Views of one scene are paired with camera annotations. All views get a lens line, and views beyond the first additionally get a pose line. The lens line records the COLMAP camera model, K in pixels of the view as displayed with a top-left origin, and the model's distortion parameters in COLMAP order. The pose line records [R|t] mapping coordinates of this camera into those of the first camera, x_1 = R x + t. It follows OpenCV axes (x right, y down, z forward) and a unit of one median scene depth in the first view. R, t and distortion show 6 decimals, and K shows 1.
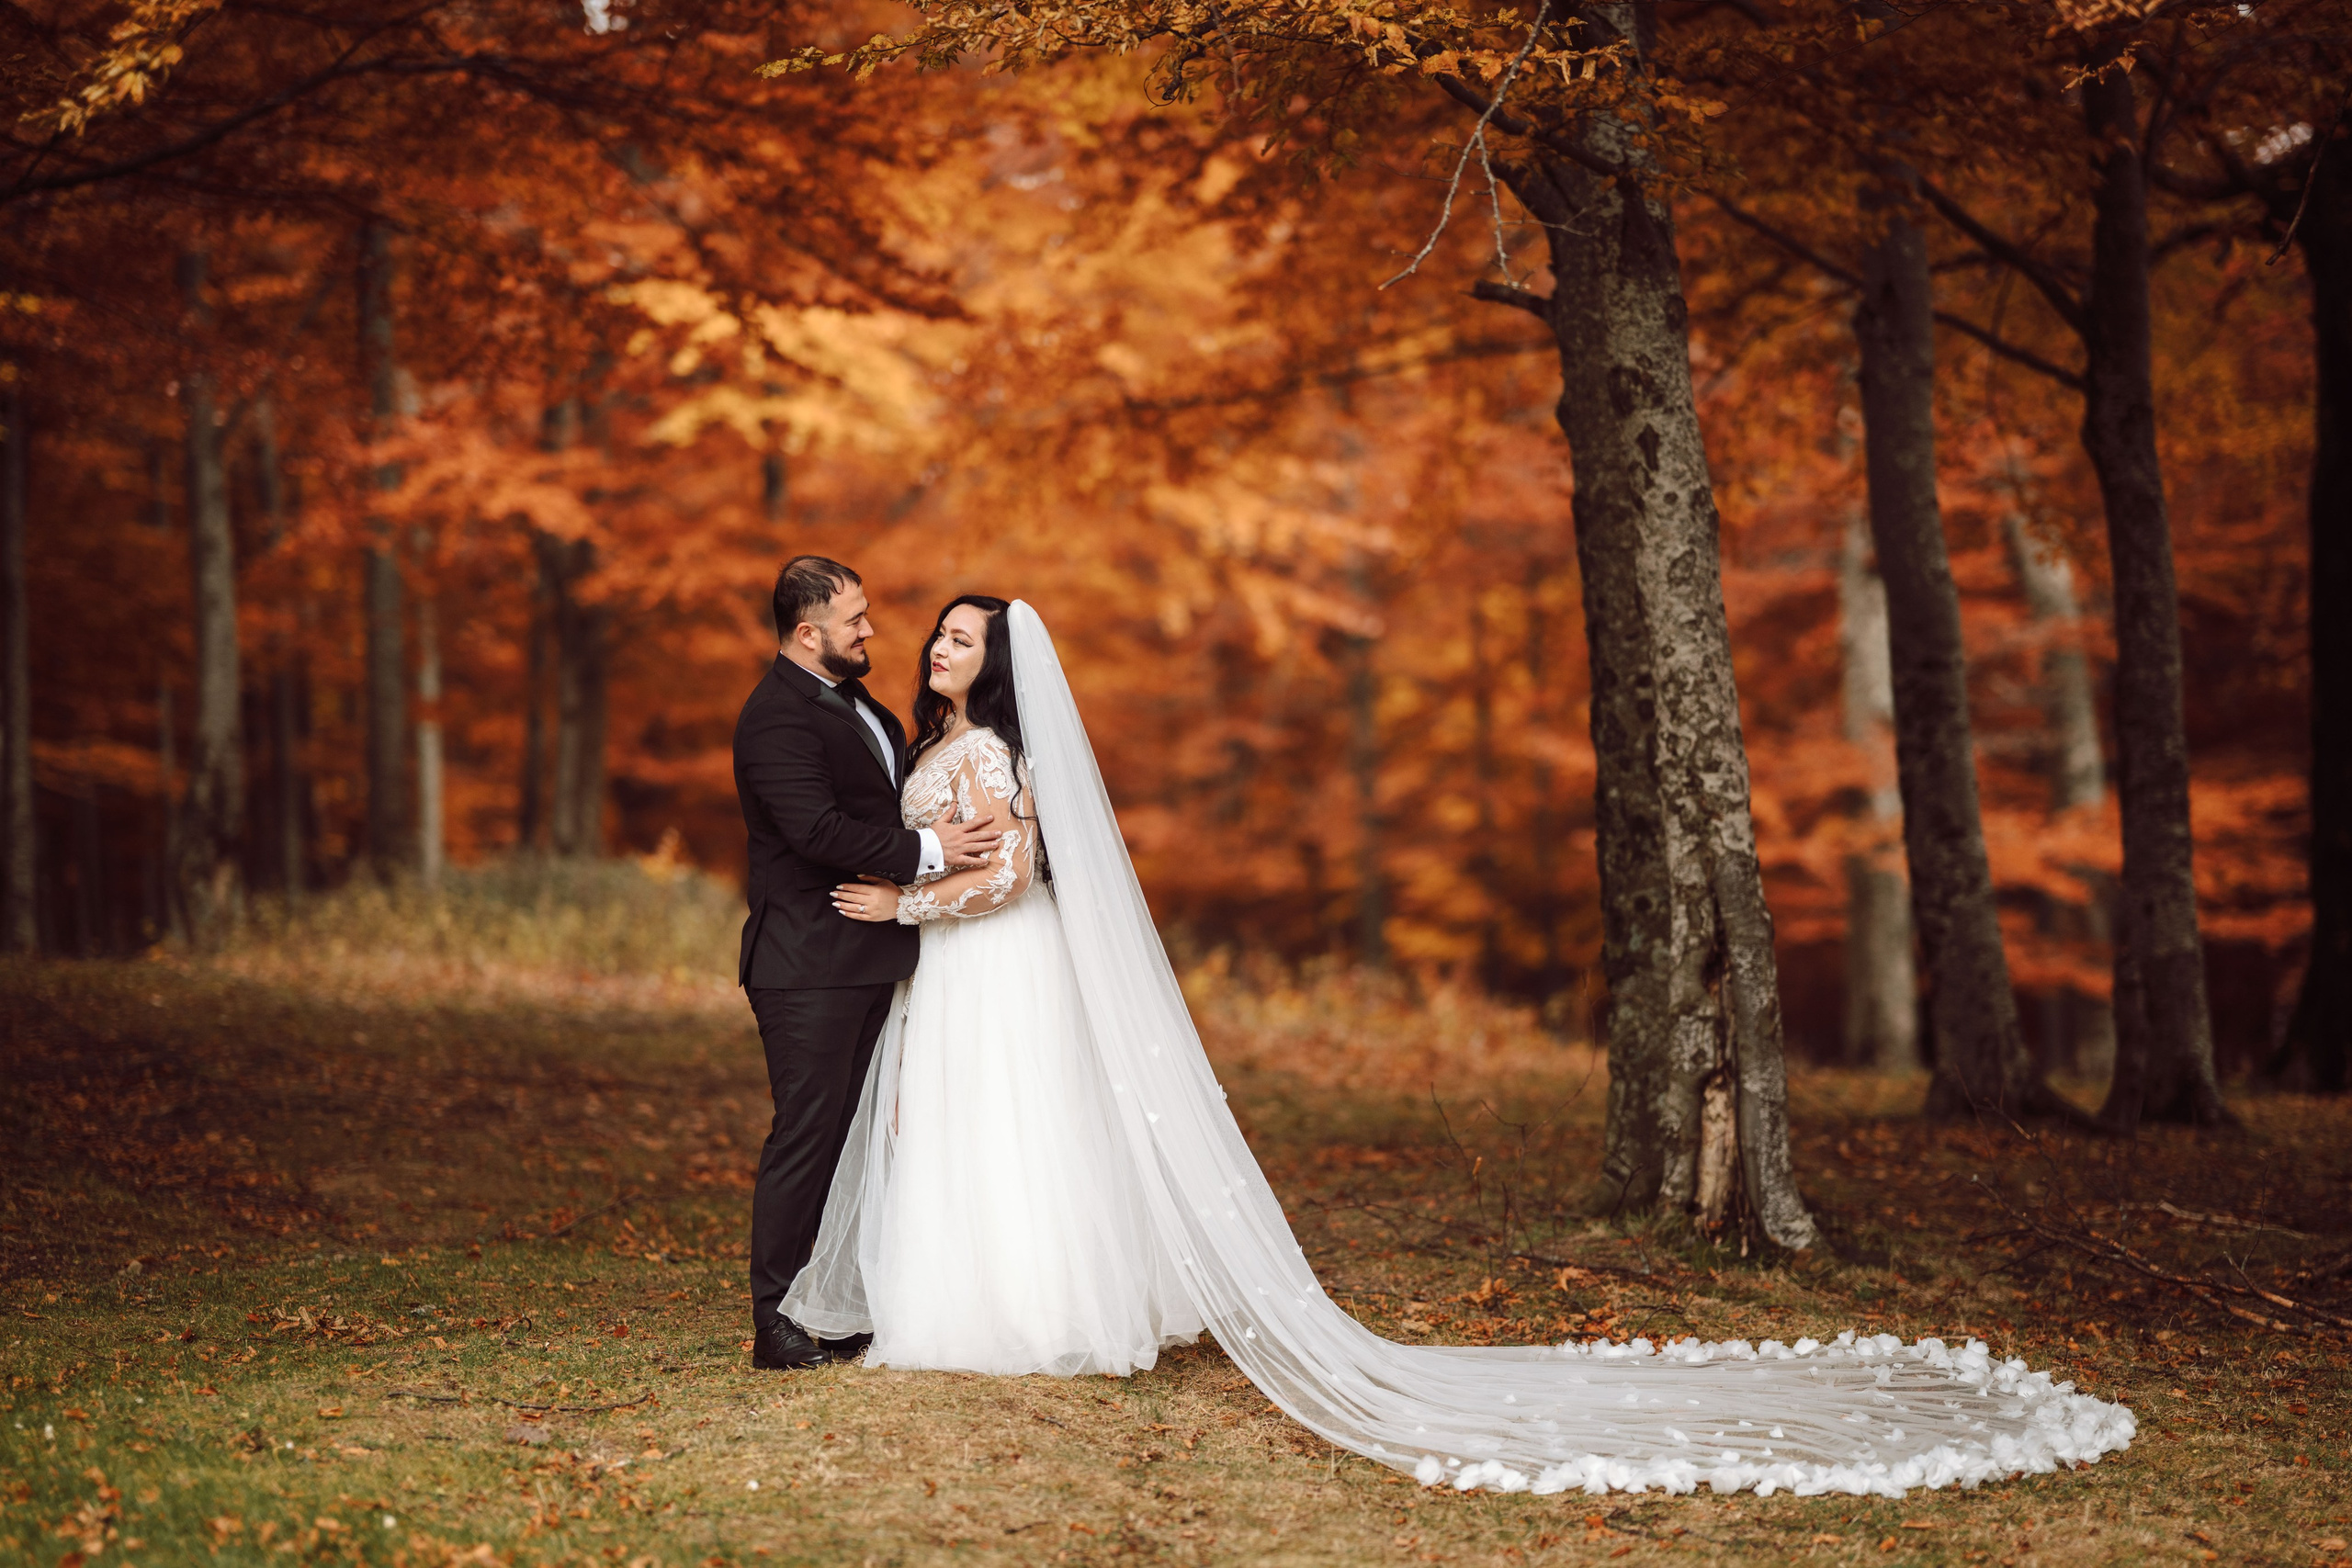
lens RADIAL K [[6256.9, 0, 1178.1], [0, 6256.9, 937.6], [0, 0, 1]] dist [-0.022870, -0.104862]
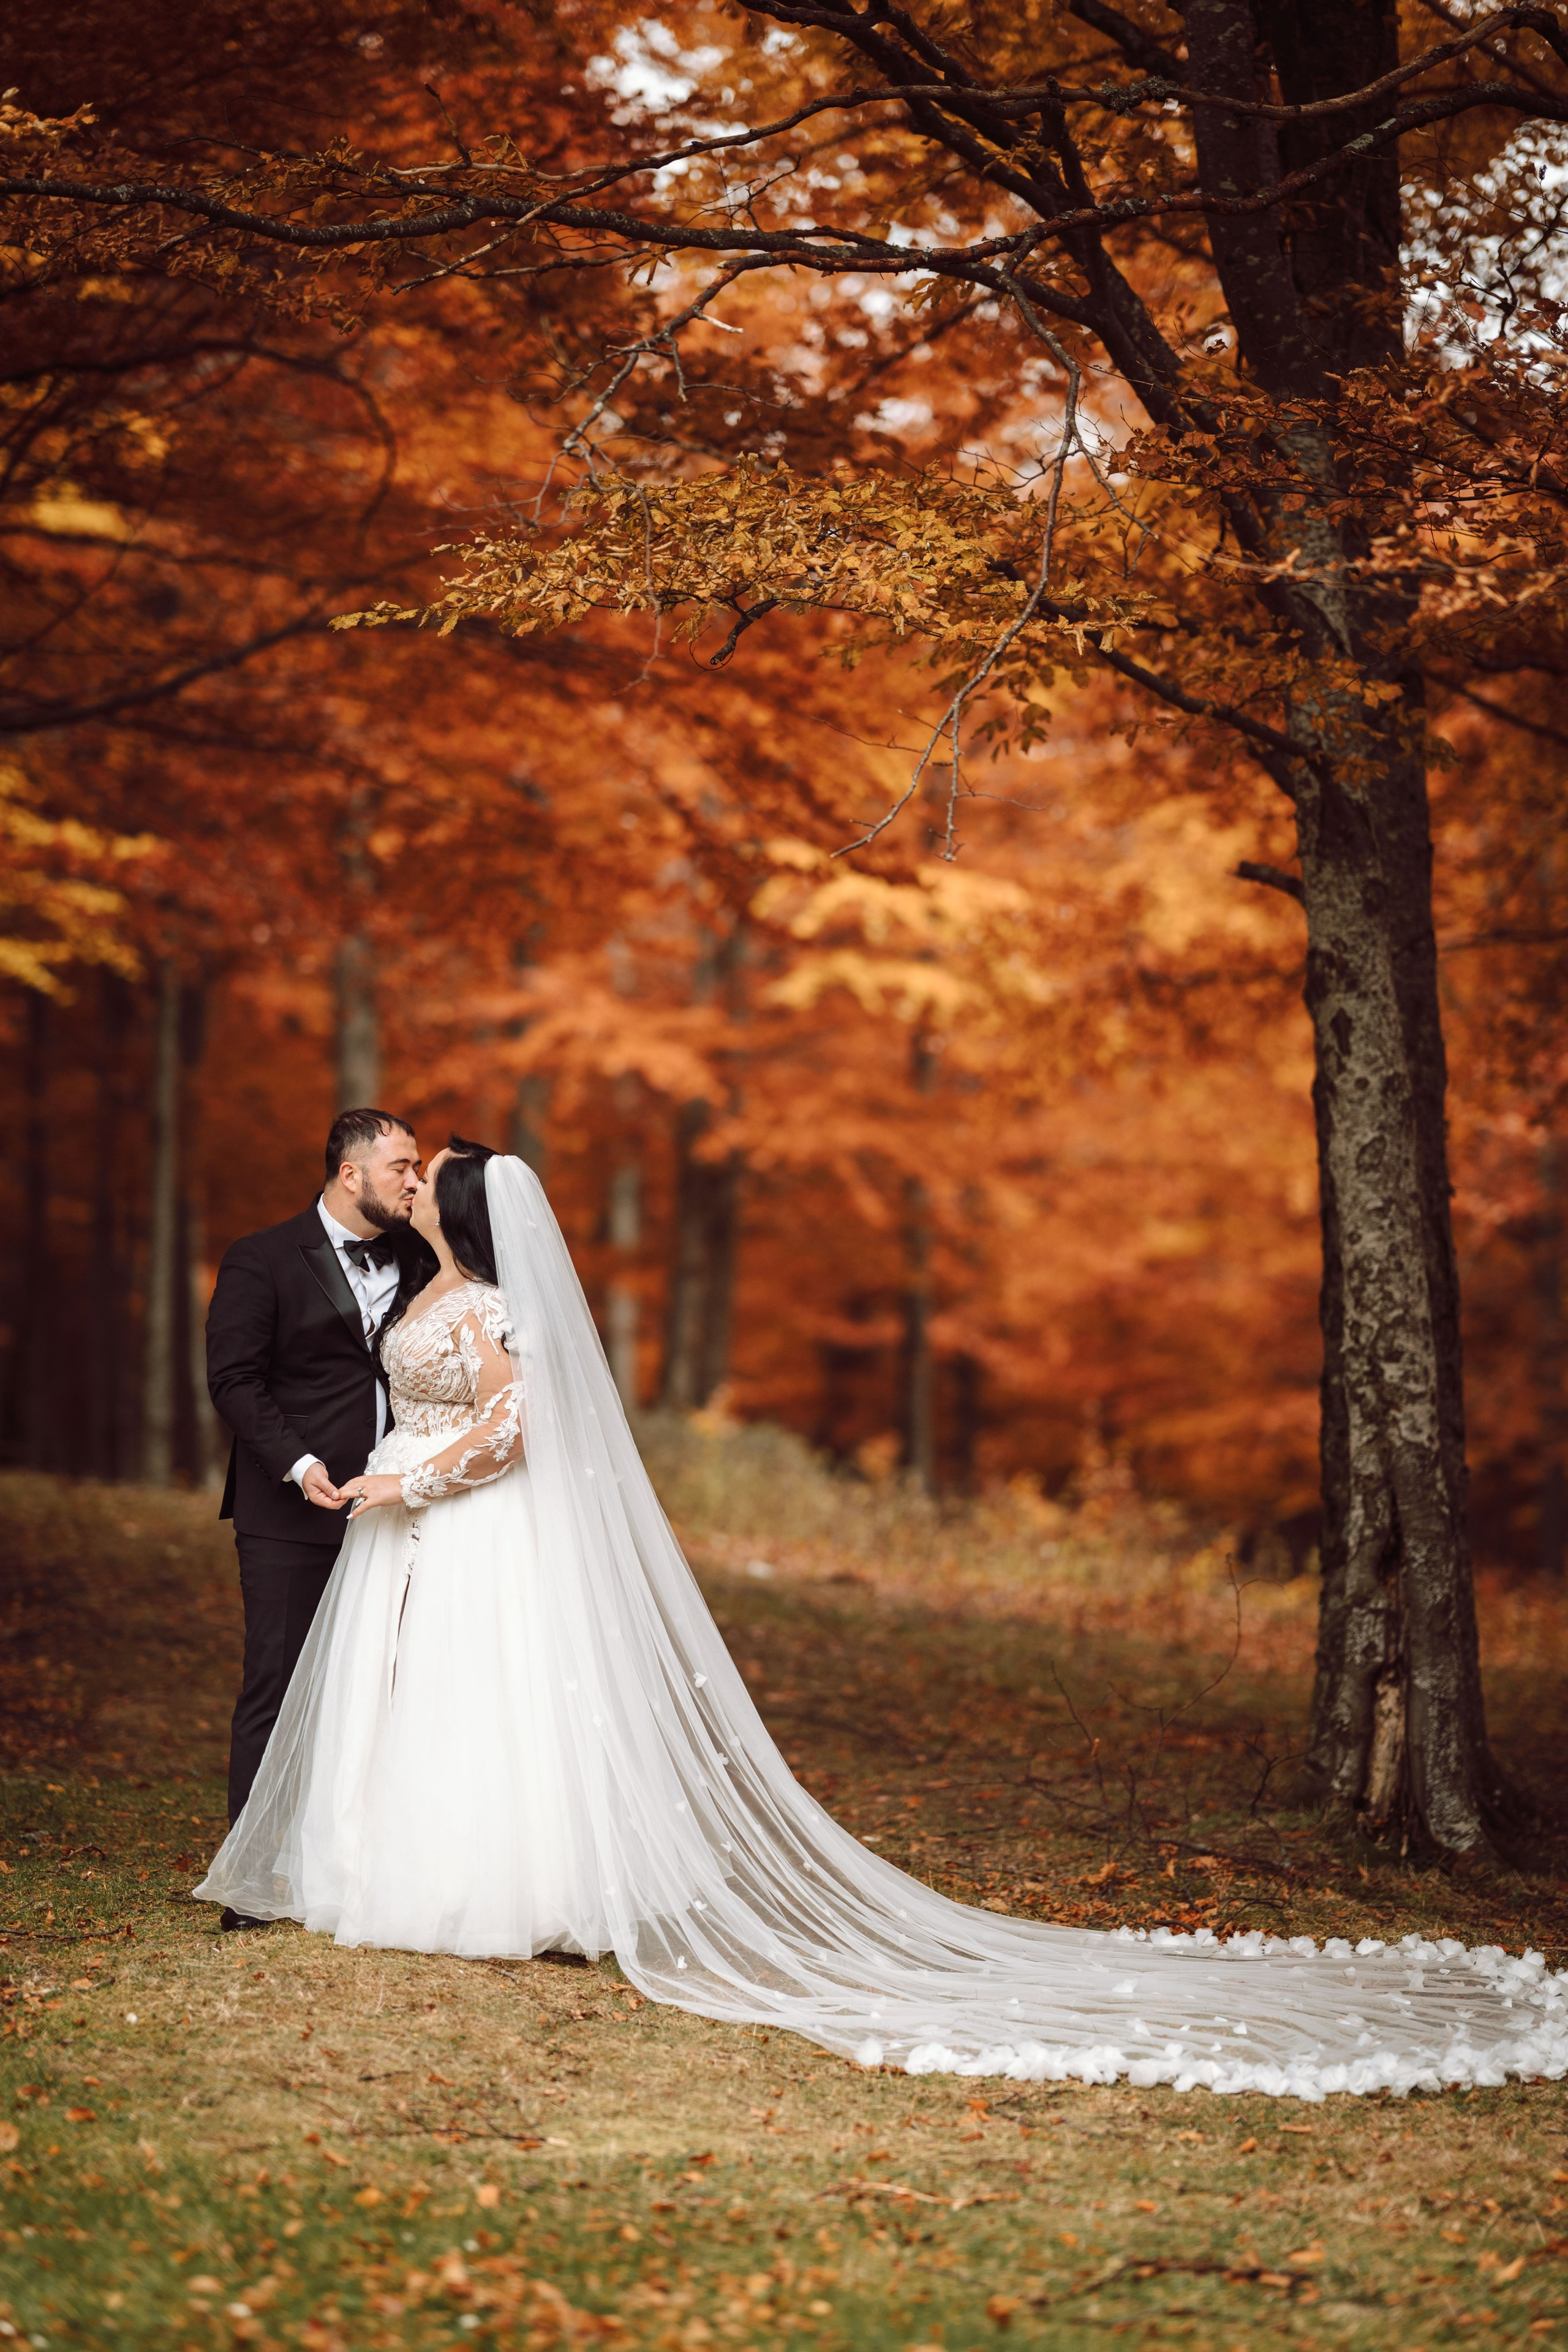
lens RADIAL K [[6257.5, 0, 784.0], [0, 6257.5, 1176.0], [0, 0, 1]] dist [-0.022870, -0.104862]
pose [[0.990558, 0.040981, -0.130826, 0.118048], [-0.047968, 0.997561, -0.050709, -0.001042], [0.128428, 0.056506, 0.990108, 0.008414]]
